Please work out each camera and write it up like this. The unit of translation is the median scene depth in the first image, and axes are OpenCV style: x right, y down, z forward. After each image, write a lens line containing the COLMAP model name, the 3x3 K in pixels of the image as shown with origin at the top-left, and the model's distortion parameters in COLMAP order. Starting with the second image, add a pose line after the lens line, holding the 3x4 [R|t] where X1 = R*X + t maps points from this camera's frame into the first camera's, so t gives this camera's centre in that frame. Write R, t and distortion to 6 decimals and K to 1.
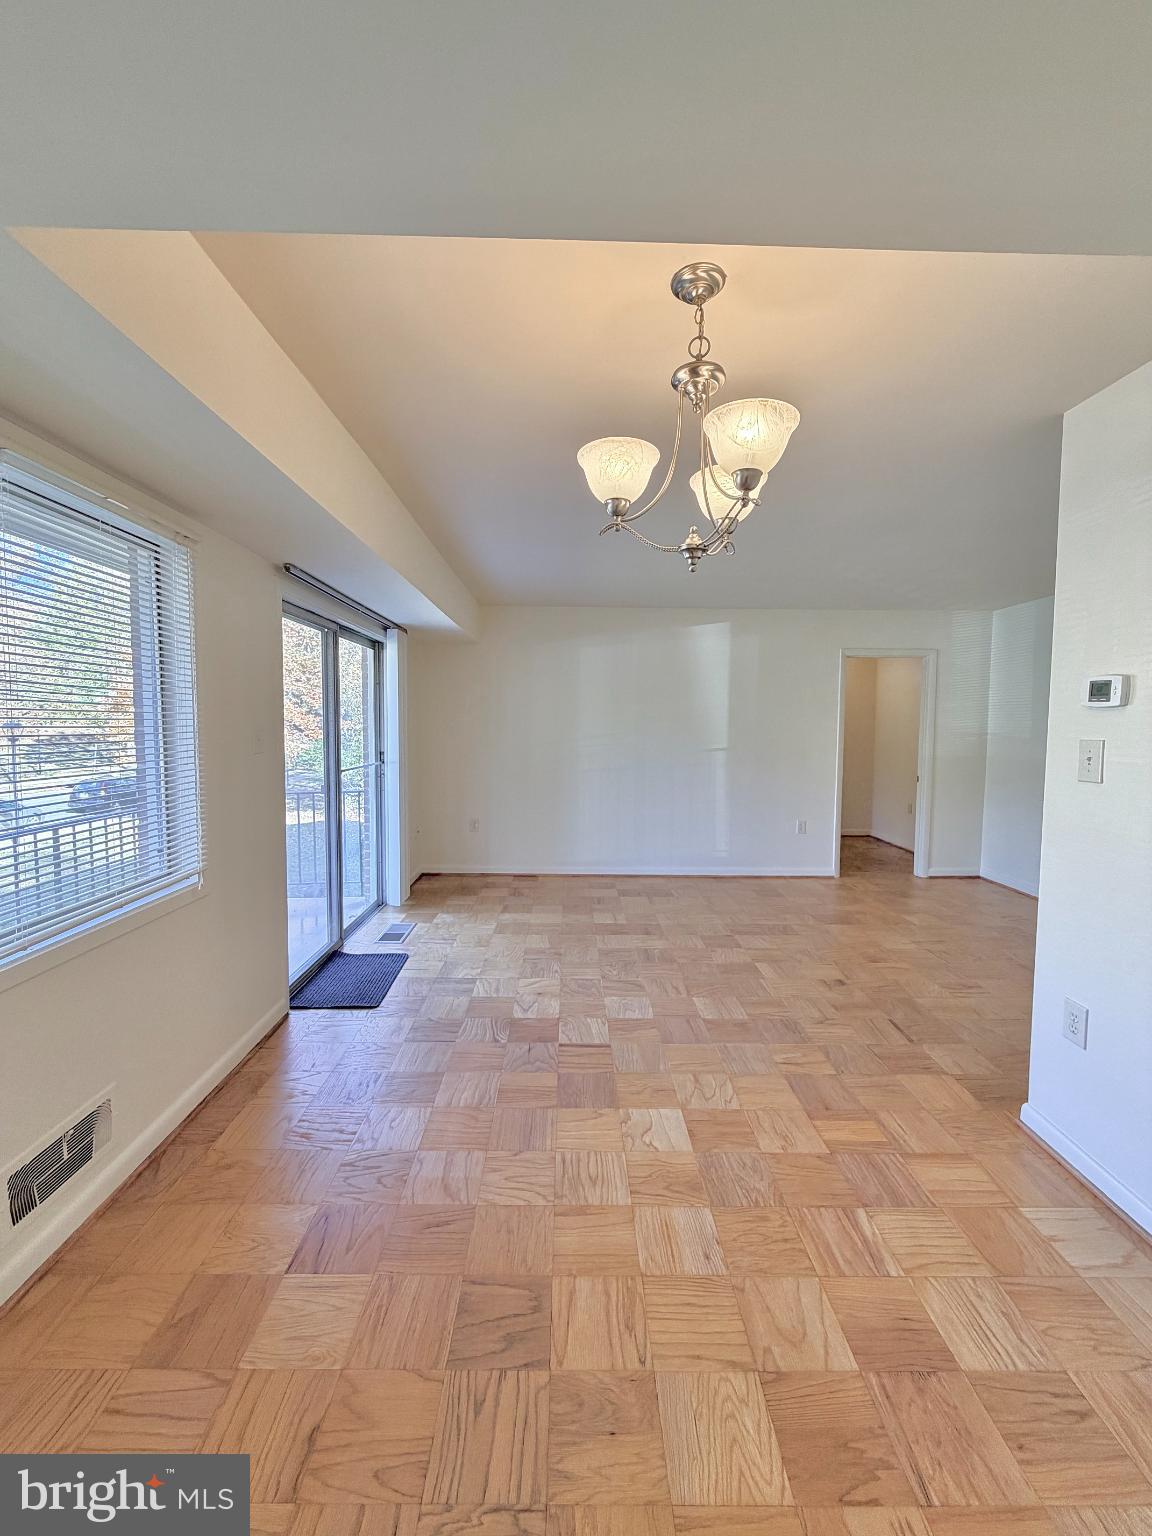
lens RADIAL K [[614.1, 0, 578.6], [0, 614.1, 761.6], [0, 0, 1]] dist [0.000259, 0.000395]
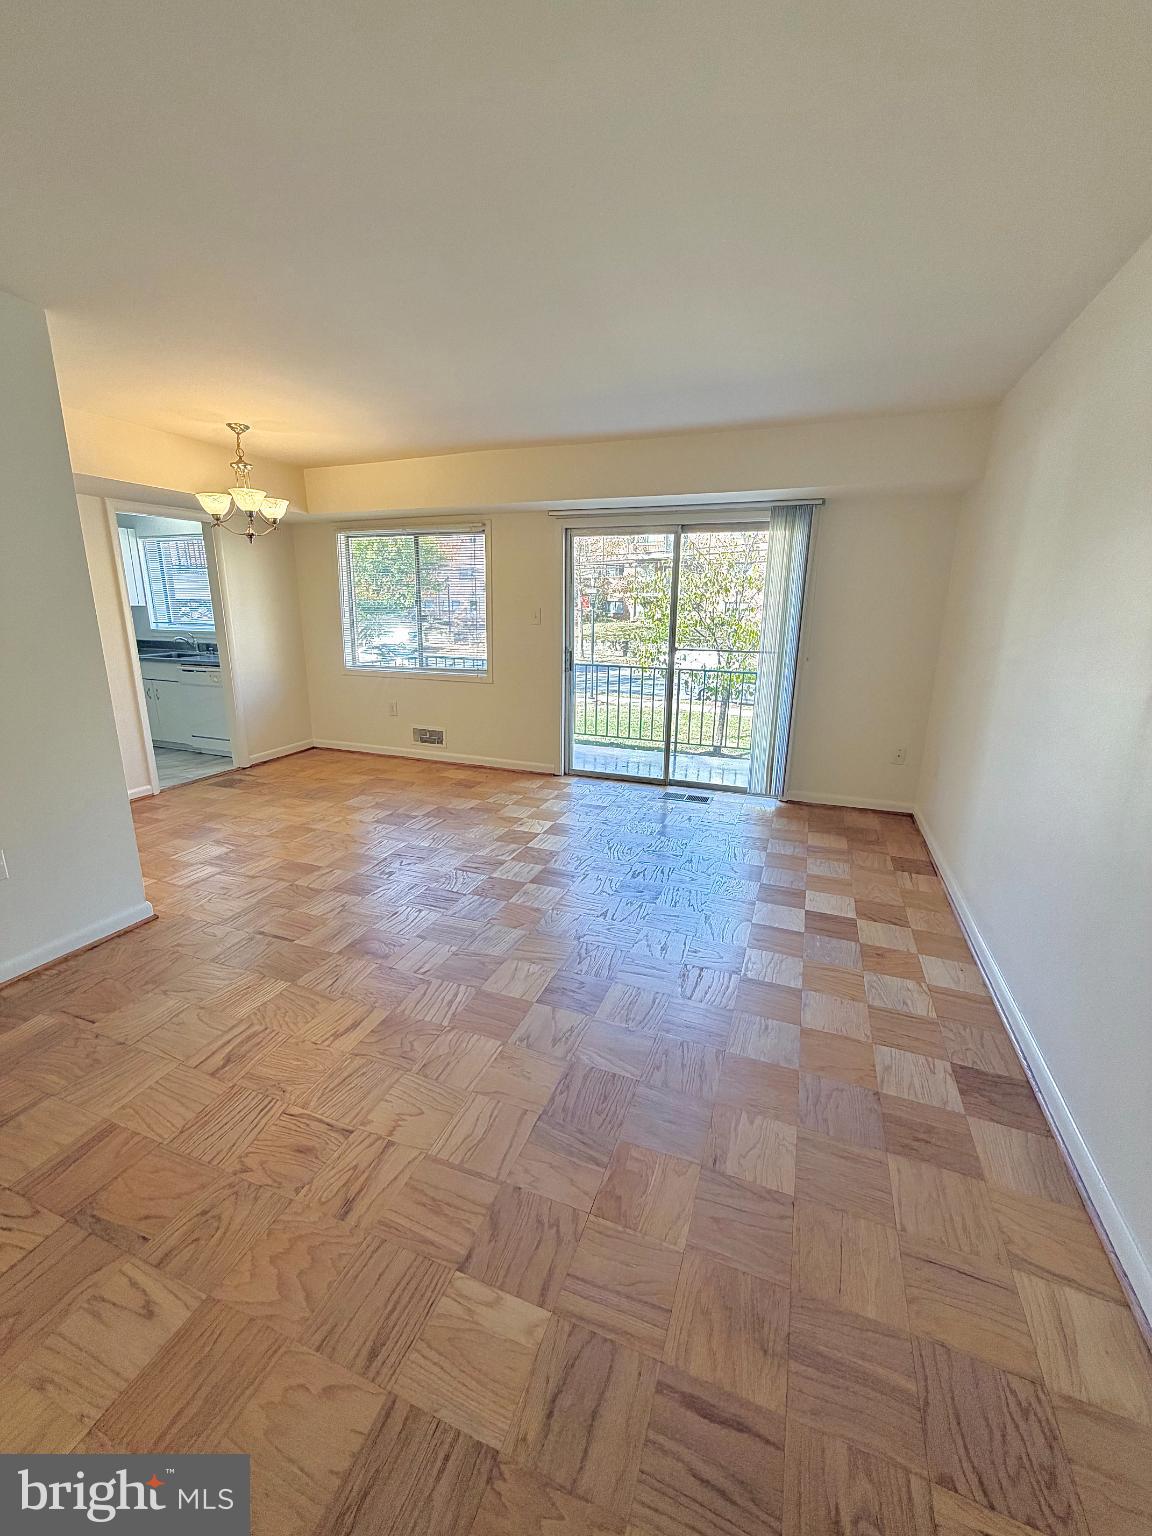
lens RADIAL K [[614.1, 0, 578.6], [0, 614.1, 761.6], [0, 0, 1]] dist [0.000259, 0.000395]
pose [[-0.369668, 0.207821, -0.905624, 1.361151], [-0.075873, 0.964660, 0.252339, -0.109598], [0.926061, 0.161995, -0.340836, 2.023229]]
